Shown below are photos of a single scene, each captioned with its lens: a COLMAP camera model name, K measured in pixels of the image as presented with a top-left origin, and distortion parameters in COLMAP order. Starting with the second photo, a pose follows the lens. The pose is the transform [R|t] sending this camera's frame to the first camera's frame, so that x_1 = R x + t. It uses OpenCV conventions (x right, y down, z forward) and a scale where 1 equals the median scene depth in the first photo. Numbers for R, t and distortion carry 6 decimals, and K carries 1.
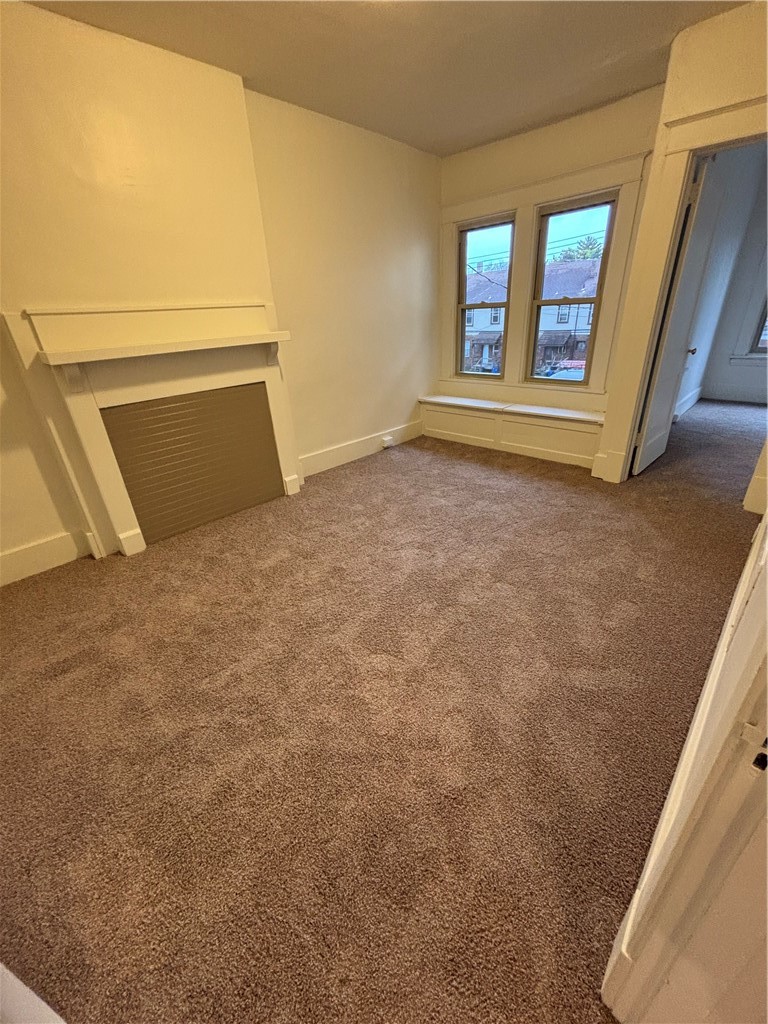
lens RADIAL K [[410.2, 0, 392.2], [0, 410.2, 509.6], [0, 0, 1]] dist [0.000730, 0.000286]
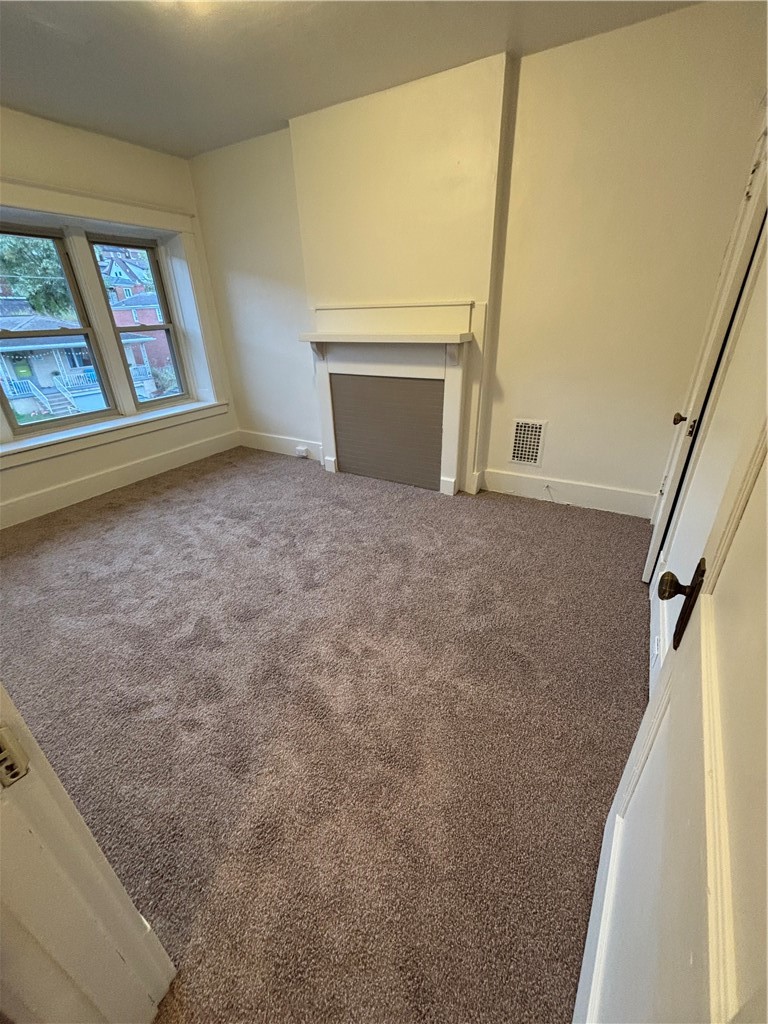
lens RADIAL K [[410.2, 0, 392.2], [0, 410.2, 509.6], [0, 0, 1]] dist [0.000730, 0.000286]
pose [[0.230116, 0.458490, -0.858390, 0.801576], [-0.416229, 0.843681, 0.339052, -0.395349], [0.879659, 0.279266, 0.384981, 0.701659]]
